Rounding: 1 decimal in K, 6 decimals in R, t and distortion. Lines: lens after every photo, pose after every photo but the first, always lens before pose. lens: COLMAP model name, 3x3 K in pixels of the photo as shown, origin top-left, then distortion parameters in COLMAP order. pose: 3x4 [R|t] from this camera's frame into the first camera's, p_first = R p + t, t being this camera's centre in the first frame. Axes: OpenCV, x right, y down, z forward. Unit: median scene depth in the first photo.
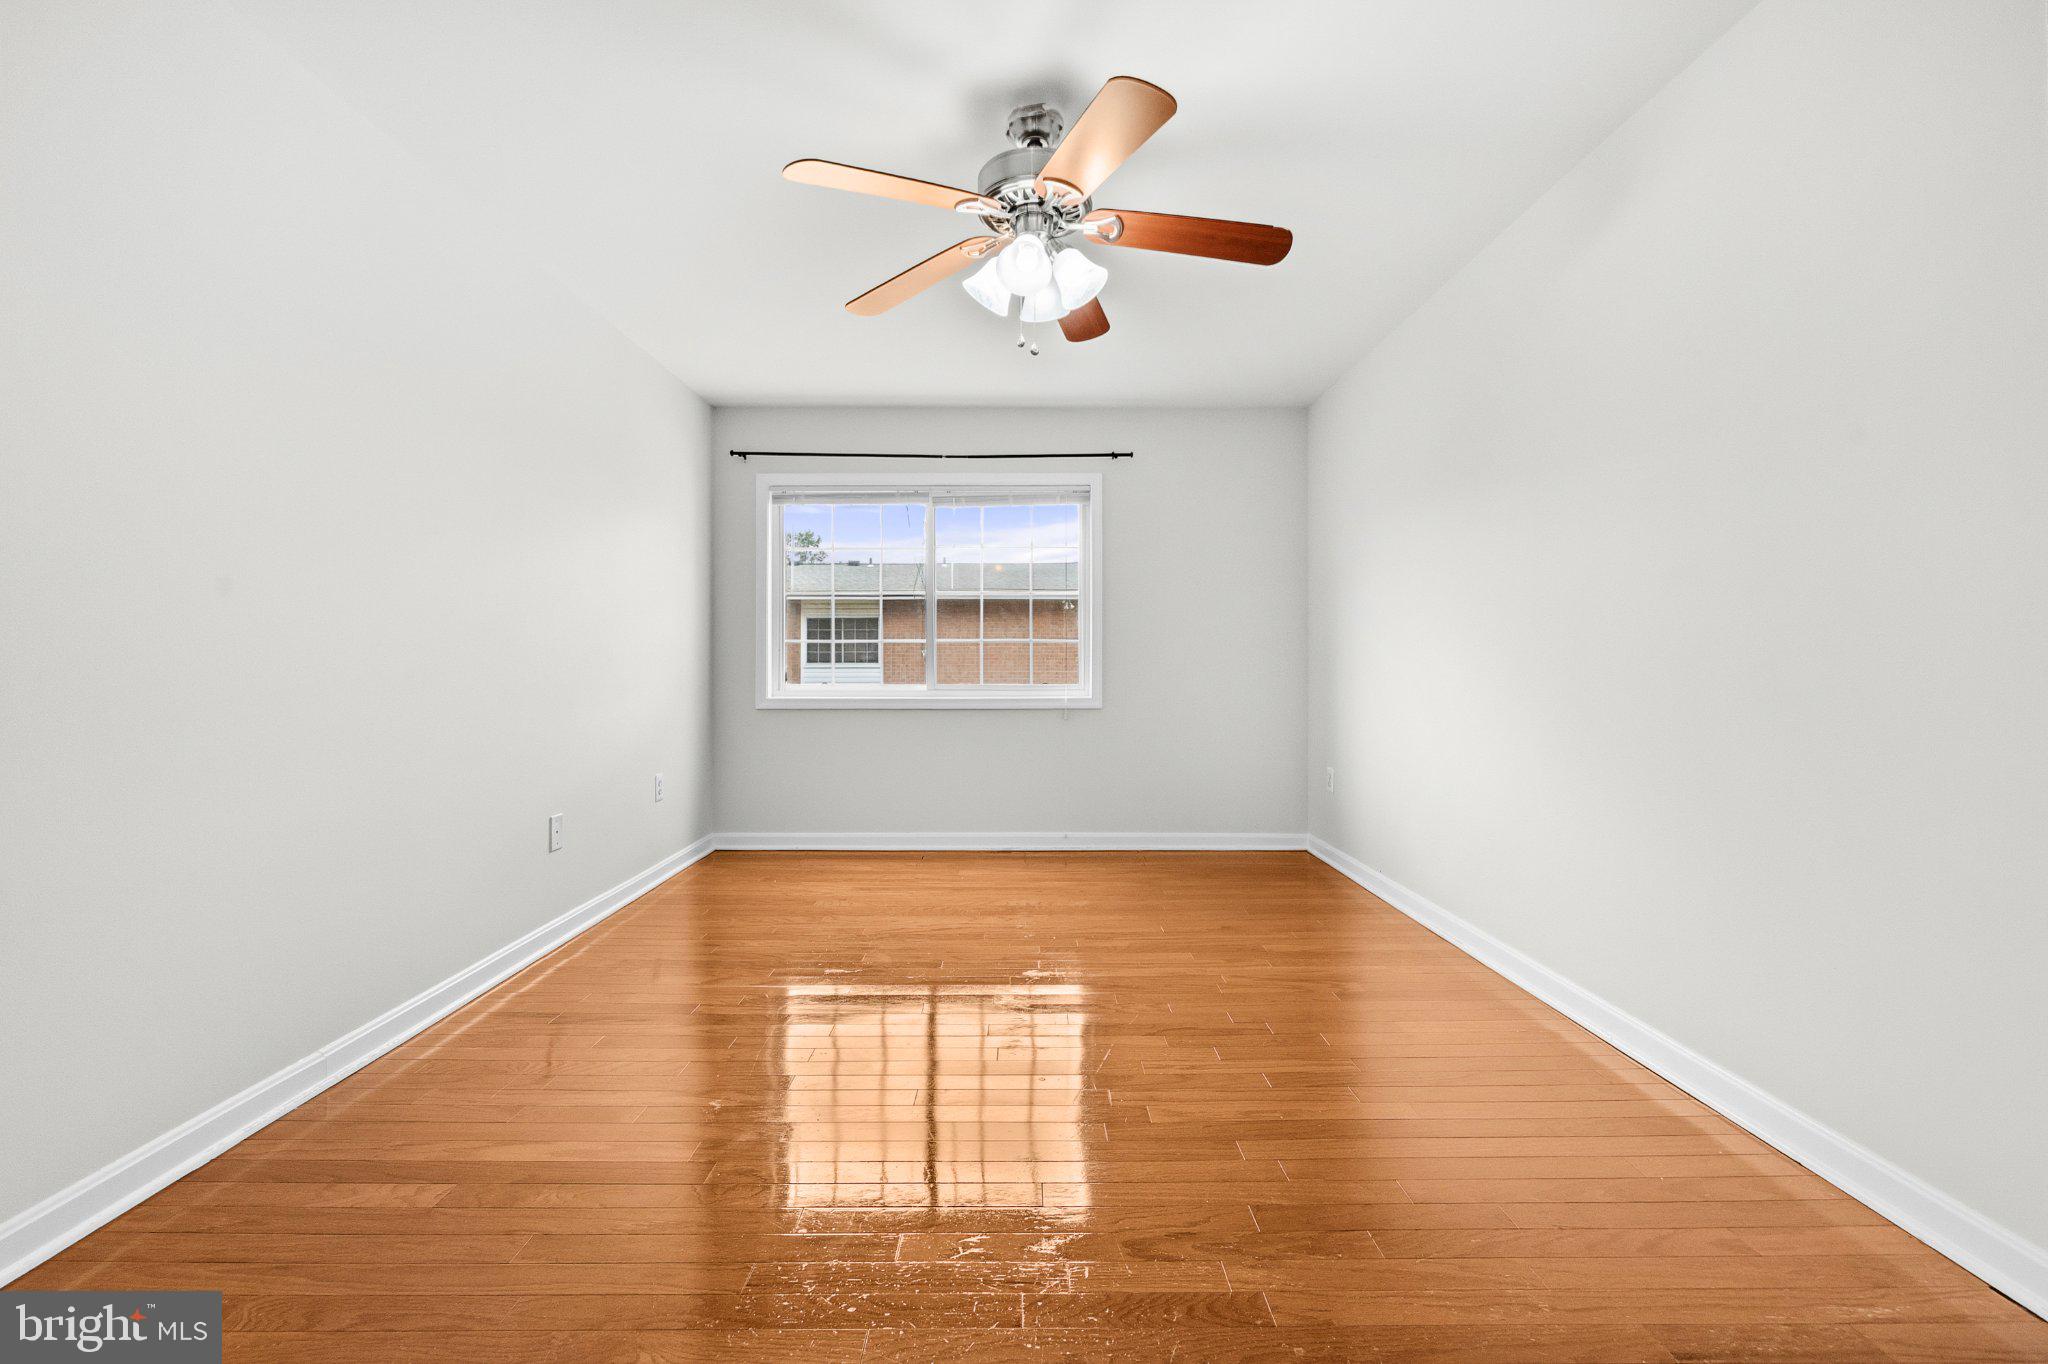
lens RADIAL K [[874.0, 0, 1024.1], [0, 874.0, 665.0], [0, 0, 1]] dist [0.000883, 0.000236]
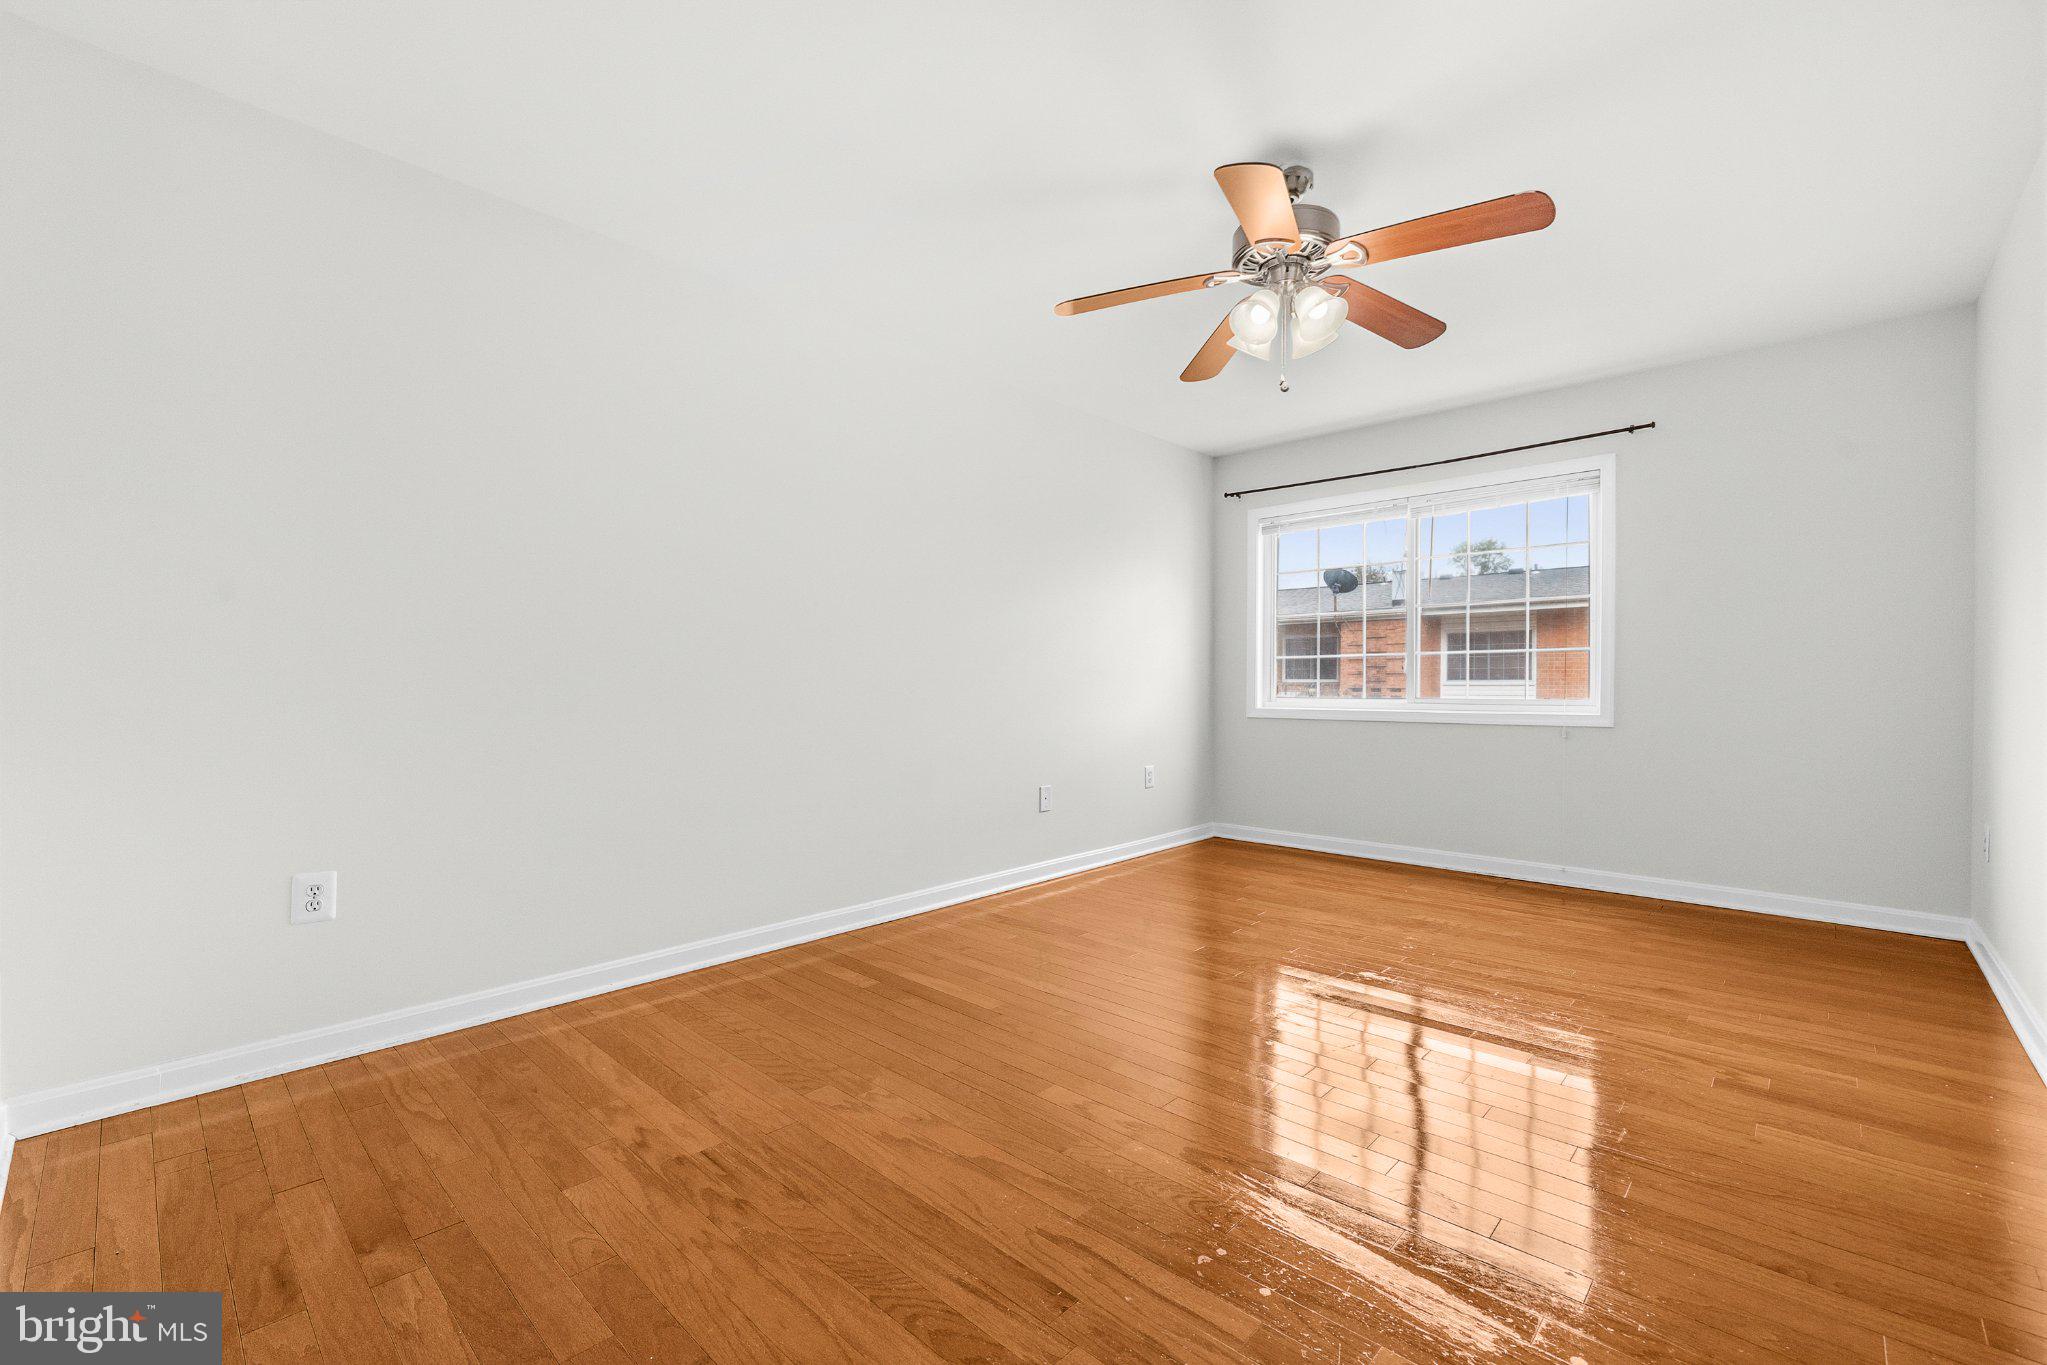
lens RADIAL K [[848.1, 0, 1023.5], [0, 848.1, 682.5], [0, 0, 1]] dist [-0.000791, -0.000161]
pose [[0.730455, -0.001623, -0.682959, 0.234332], [0.000839, 0.999999, -0.001479, 0.006437], [0.682960, 0.000508, 0.730455, -0.002590]]
